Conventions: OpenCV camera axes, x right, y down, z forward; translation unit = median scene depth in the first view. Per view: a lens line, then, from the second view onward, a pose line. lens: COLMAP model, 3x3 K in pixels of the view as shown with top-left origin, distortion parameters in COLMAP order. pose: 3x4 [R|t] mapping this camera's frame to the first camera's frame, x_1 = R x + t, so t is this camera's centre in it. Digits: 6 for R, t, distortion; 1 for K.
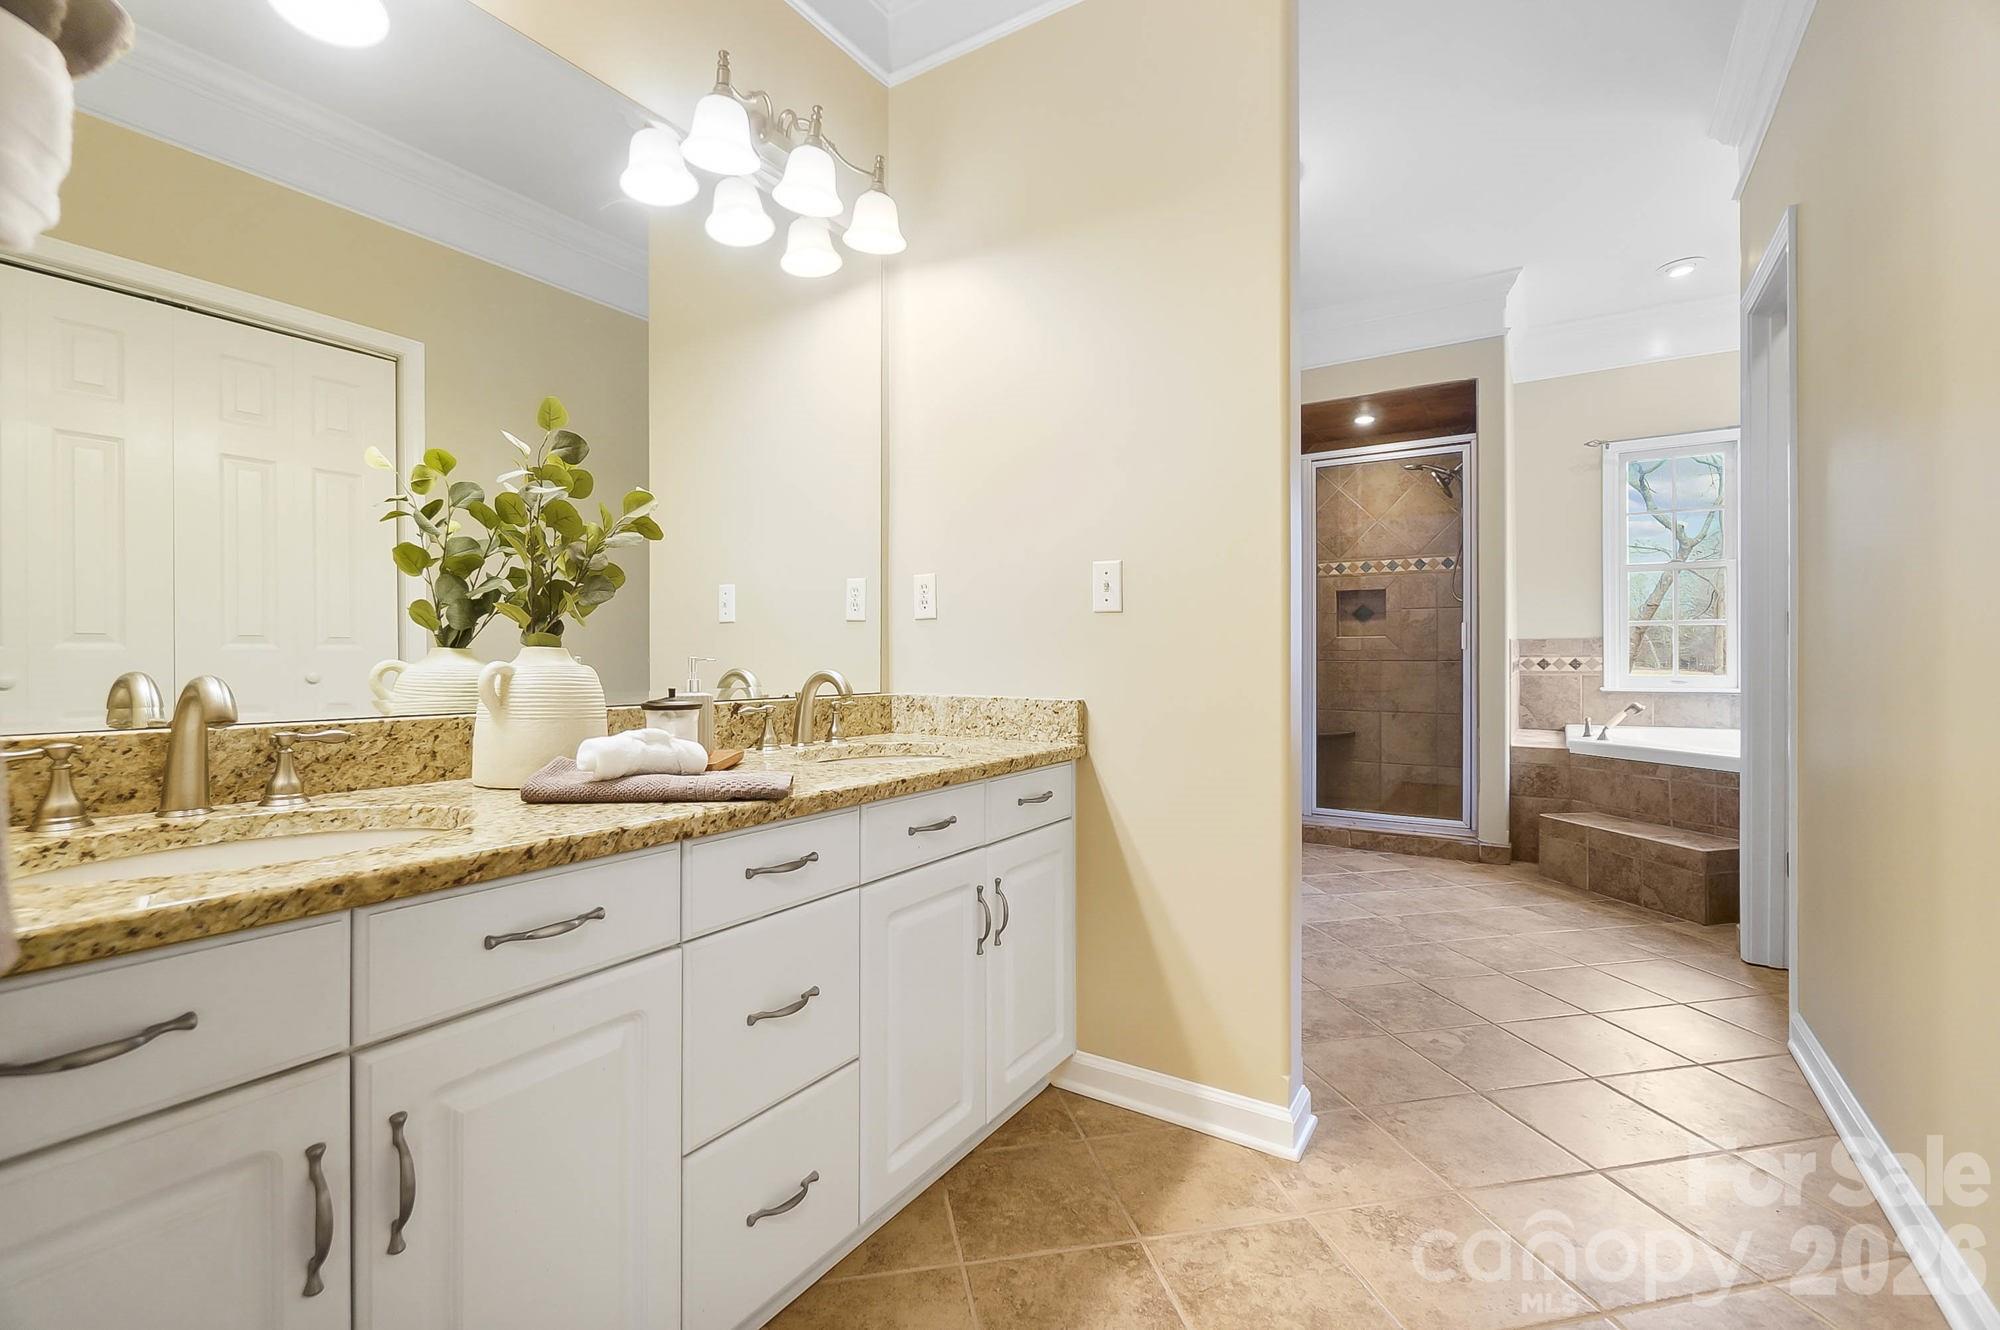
lens RADIAL K [[875.1, 0, 1005.3], [0, 875.1, 644.8], [0, 0, 1]] dist [-0.003202, -0.000746]
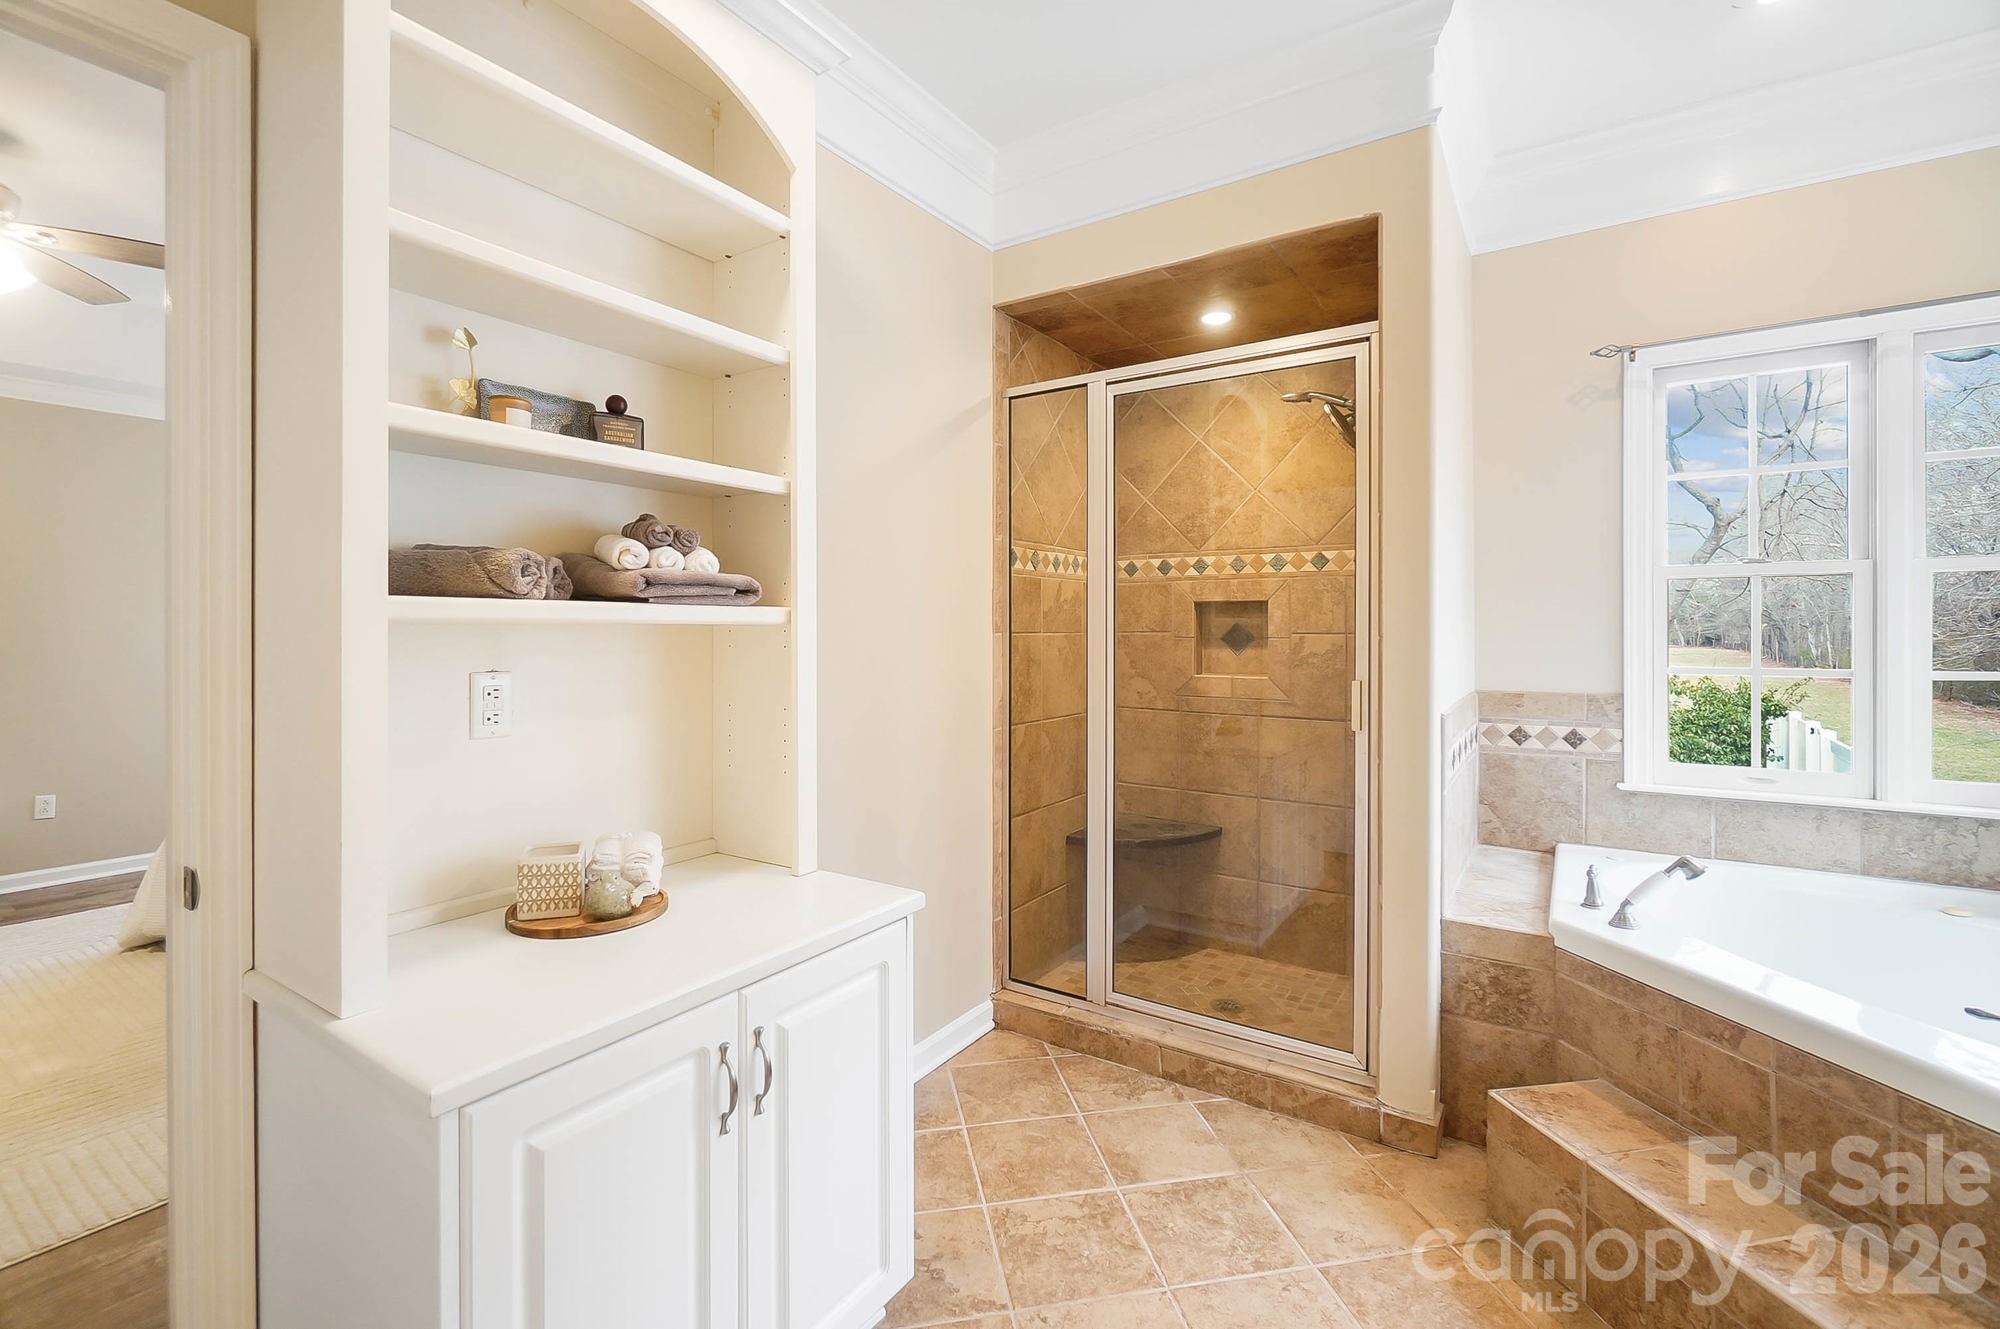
lens RADIAL K [[875.1, 0, 1005.7], [0, 875.1, 619.8], [0, 0, 1]] dist [-0.003202, -0.000746]
pose [[0.999855, 0.003774, -0.016623, 0.289035], [-0.003743, 0.999991, 0.001885, -0.056143], [0.016630, -0.001822, 0.999860, 0.421283]]
